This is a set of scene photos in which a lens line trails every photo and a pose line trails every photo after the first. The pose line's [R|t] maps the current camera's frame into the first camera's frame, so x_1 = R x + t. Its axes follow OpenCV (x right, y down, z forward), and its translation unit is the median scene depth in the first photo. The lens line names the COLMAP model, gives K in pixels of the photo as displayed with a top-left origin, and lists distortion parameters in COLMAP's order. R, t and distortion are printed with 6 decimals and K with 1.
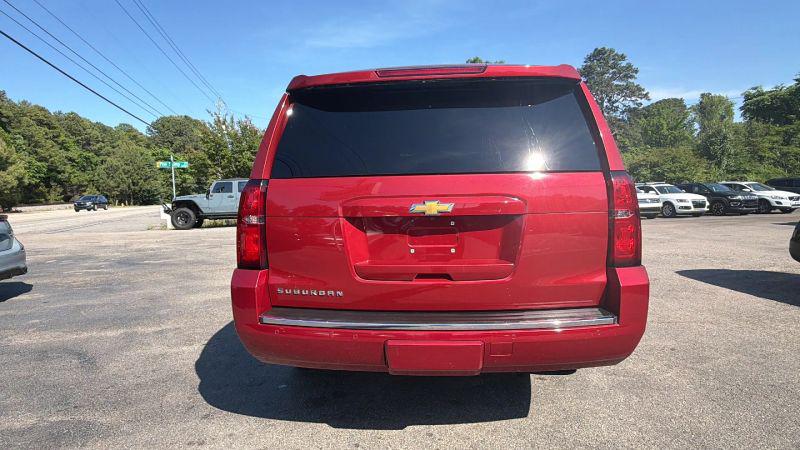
lens RADIAL K [[429.0, 0, 403.3], [0, 429.0, 227.4], [0, 0, 1]] dist [-0.003523, -0.000999]
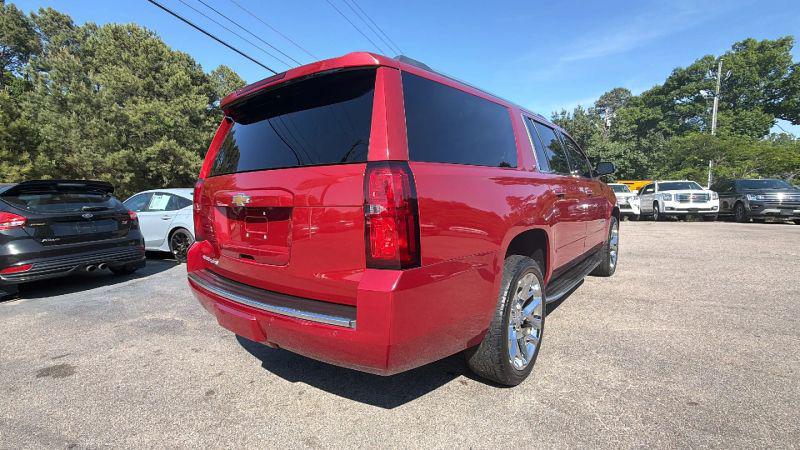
lens RADIAL K [[353.3, 0, 416.2], [0, 353.3, 228.4], [0, 0, 1]] dist [0.002609, -0.000924]
pose [[0.830908, 0.058436, -0.553333, 0.454359], [-0.045495, 0.998275, 0.037108, -0.010748], [0.554547, -0.005659, 0.832133, 0.199567]]
